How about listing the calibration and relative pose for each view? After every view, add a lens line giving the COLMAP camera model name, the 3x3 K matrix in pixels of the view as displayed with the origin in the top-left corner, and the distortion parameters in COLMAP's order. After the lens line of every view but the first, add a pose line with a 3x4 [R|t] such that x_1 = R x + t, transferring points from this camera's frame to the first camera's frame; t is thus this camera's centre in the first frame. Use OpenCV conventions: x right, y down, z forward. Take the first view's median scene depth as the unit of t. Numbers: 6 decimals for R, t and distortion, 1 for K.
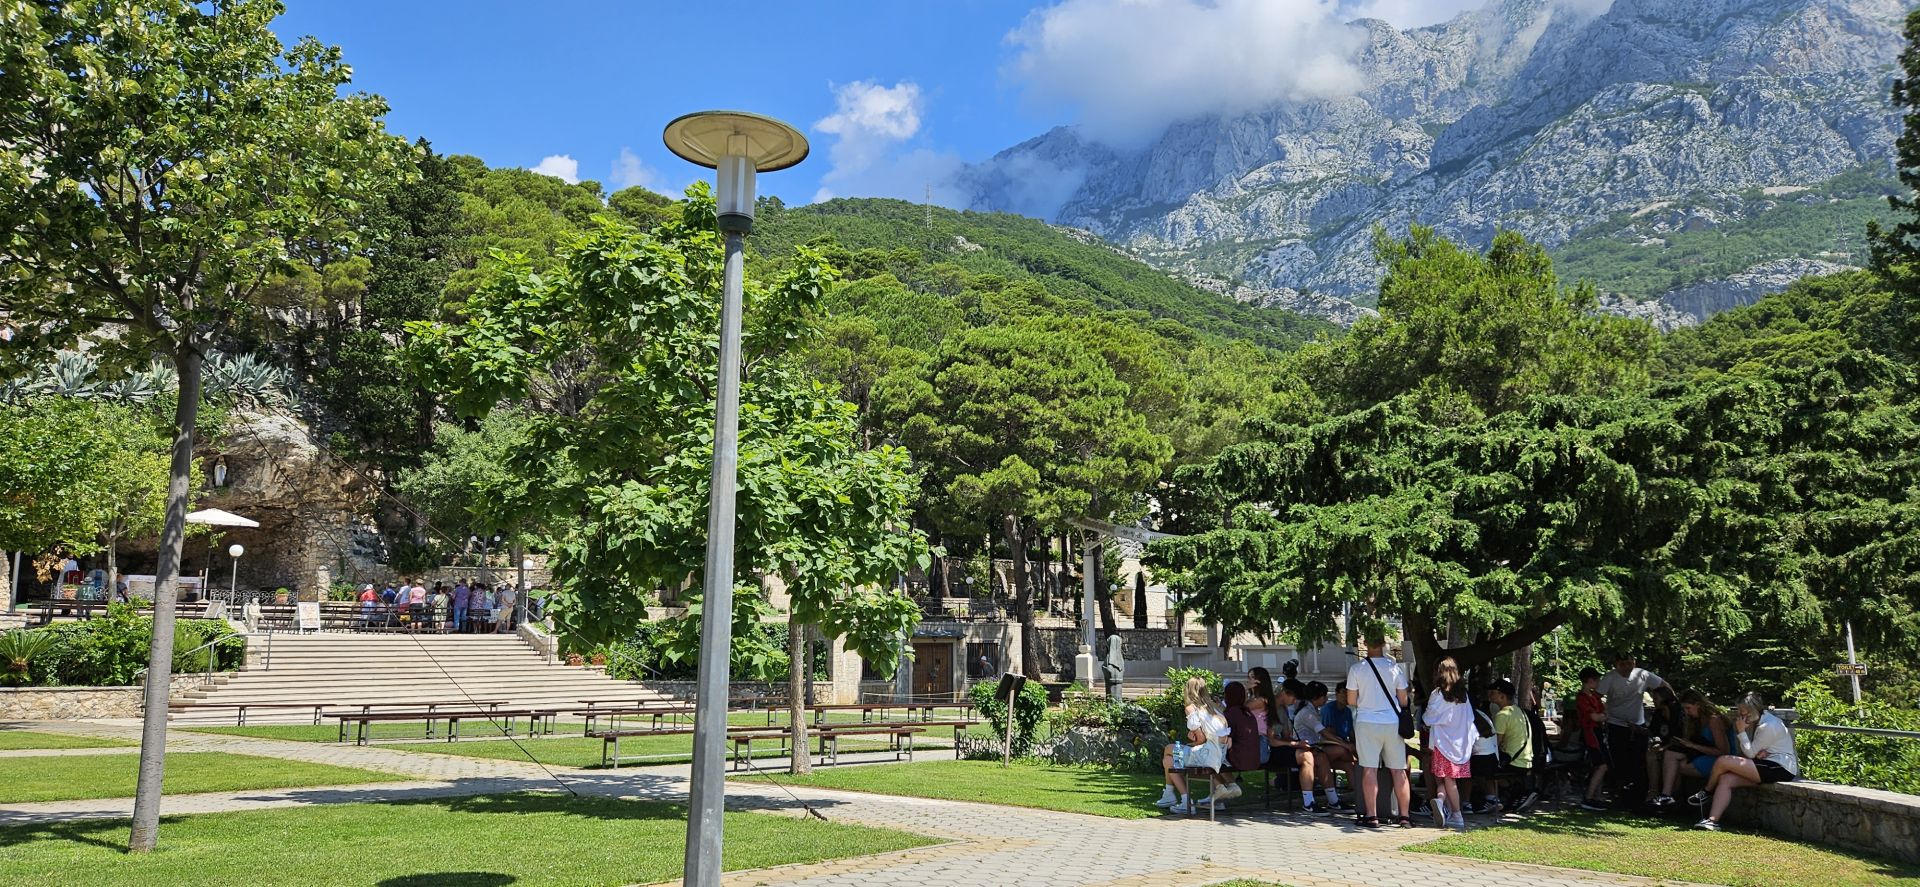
lens RADIAL K [[1278.7, 0, 956.3], [0, 1278.7, 461.3], [0, 0, 1]] dist [0.076446, -0.066736]
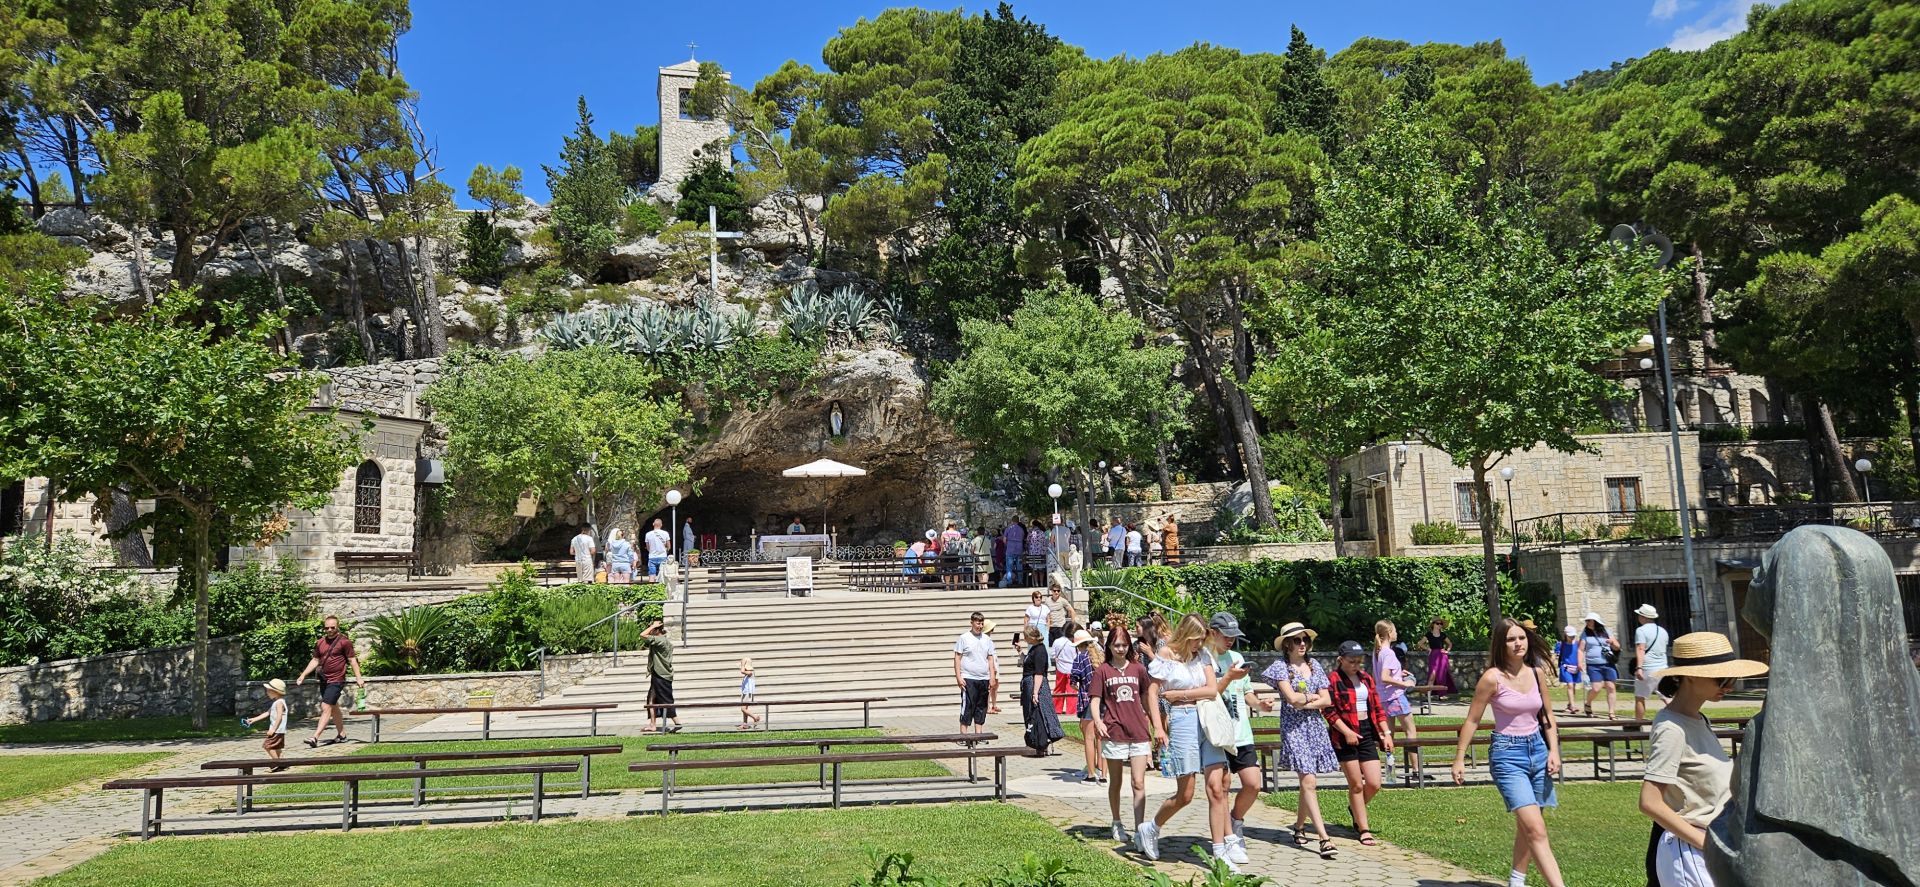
lens RADIAL K [[1275.9, 0, 959.8], [0, 1275.9, 433.3], [0, 0, 1]] dist [0.081306, -0.073067]
pose [[0.787224, -0.108509, -0.607046, 0.053879], [0.121311, 0.992412, -0.020075, 0.049492], [0.604618, -0.057838, 0.794413, 0.355497]]
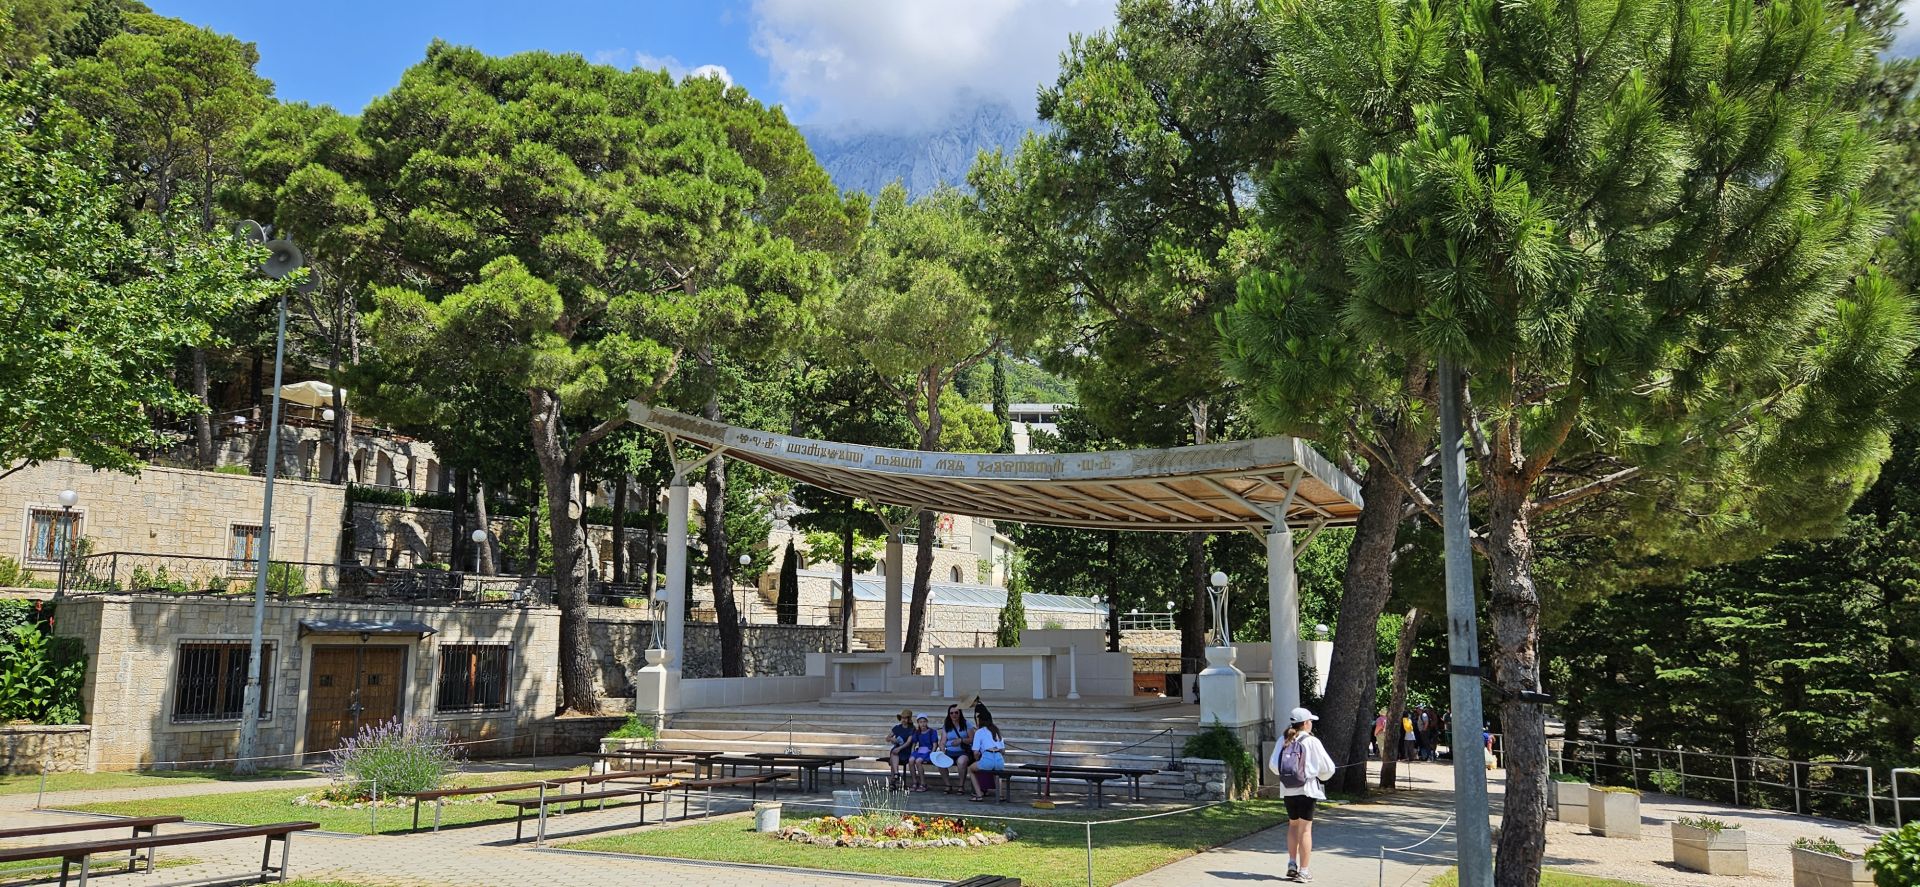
lens RADIAL K [[1278.7, 0, 956.3], [0, 1278.7, 461.3], [0, 0, 1]] dist [0.076446, -0.066736]
pose [[0.970139, 0.042241, 0.238843, 0.089693], [-0.040835, 0.999107, -0.010835, 0.066801], [-0.239087, 0.000758, 0.970998, 0.454160]]
